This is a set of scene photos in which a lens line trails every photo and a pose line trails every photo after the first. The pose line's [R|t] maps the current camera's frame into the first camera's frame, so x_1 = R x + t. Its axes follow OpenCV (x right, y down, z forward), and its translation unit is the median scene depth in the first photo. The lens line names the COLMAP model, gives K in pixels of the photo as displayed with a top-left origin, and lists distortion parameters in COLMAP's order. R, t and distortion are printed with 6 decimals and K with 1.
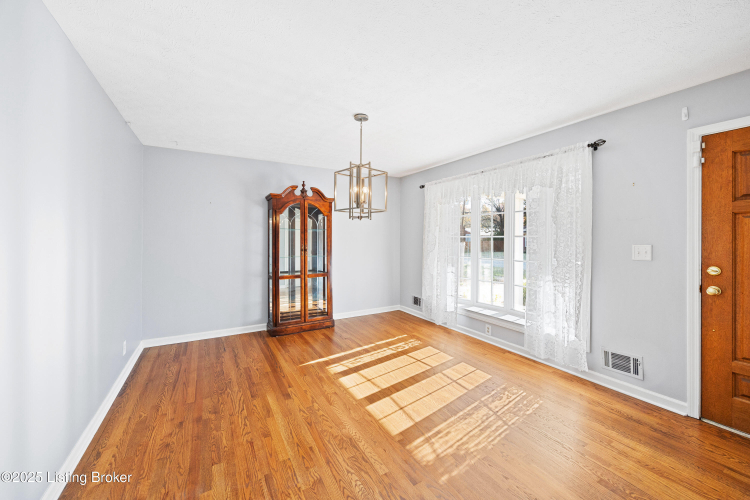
lens RADIAL K [[291.7, 0, 376.6], [0, 291.7, 238.2], [0, 0, 1]] dist [-0.001255, -0.000061]
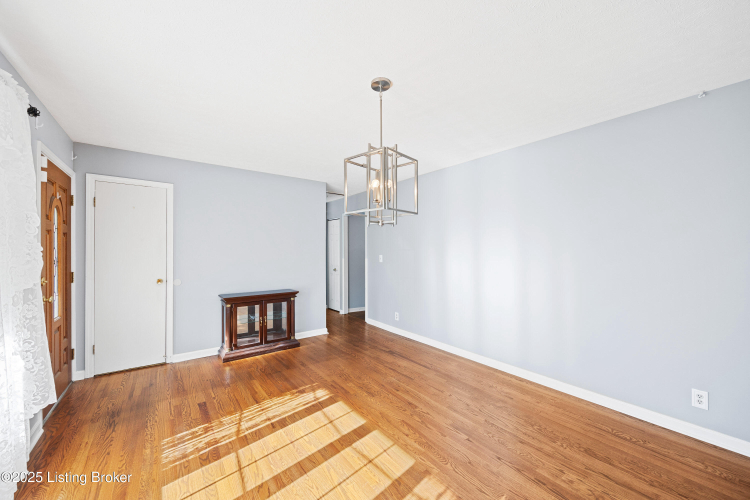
lens RADIAL K [[285.3, 0, 374.2], [0, 285.3, 253.2], [0, 0, 1]] dist [-0.000582, -0.000013]
pose [[-0.993769, 0.000324, -0.111459, 0.040904], [0.000033, 0.999997, 0.002608, 0.004955], [0.111460, 0.002588, -0.993766, 1.670083]]
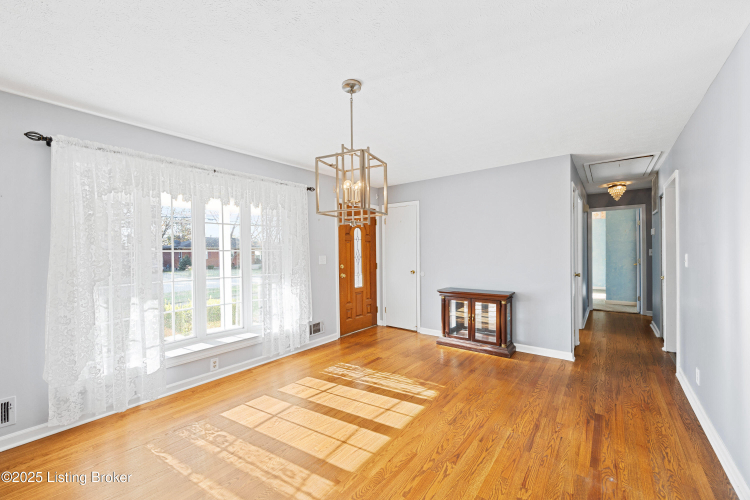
lens RADIAL K [[292.3, 0, 374.9], [0, 292.3, 254.5], [0, 0, 1]] dist [0.000131, 0.000016]
pose [[-0.363962, -0.004216, 0.931404, -0.752075], [0.010906, 0.999902, 0.008788, 0.003593], [-0.931350, 0.013356, -0.363881, 1.202076]]
